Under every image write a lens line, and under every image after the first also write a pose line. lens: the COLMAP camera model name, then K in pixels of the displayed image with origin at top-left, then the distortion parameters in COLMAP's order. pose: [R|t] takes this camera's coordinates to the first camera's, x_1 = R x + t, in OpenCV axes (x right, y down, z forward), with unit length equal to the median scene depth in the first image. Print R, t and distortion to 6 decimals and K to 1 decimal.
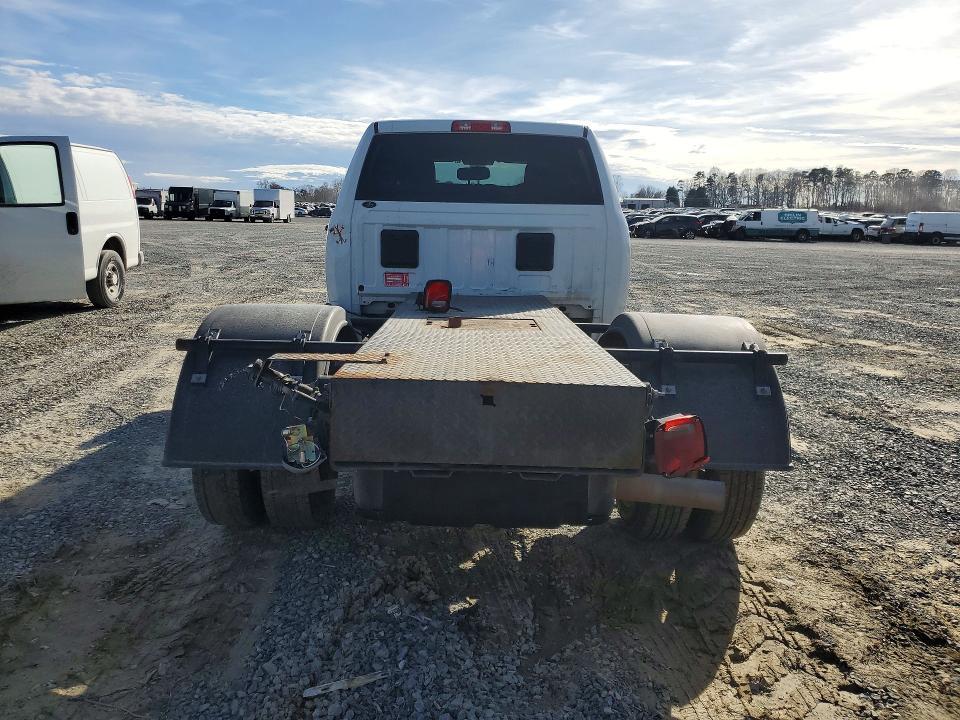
lens RADIAL K [[731.4, 0, 480.0], [0, 731.4, 360.0], [0, 0, 1]] dist [0.010453, 0.007979]
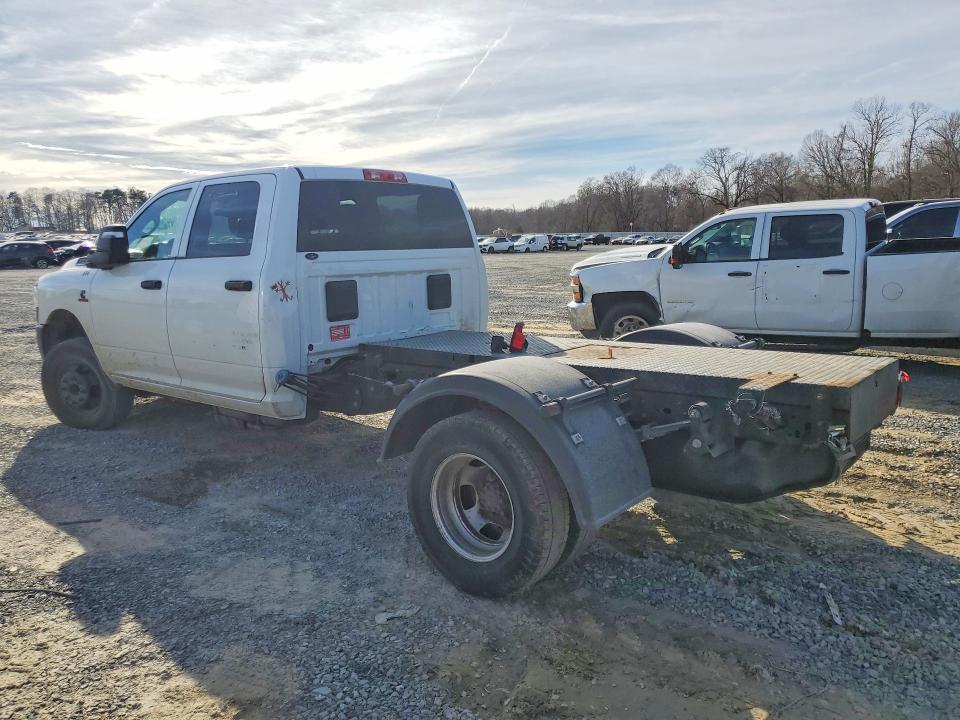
lens RADIAL K [[736.5, 0, 480.0], [0, 736.5, 360.0], [0, 0, 1]] dist [0.011207, 0.003700]
pose [[0.644475, -0.154809, 0.748789, -0.727934], [0.176520, 0.982960, 0.051294, -0.094250], [-0.743971, 0.099119, 0.660820, 0.242931]]
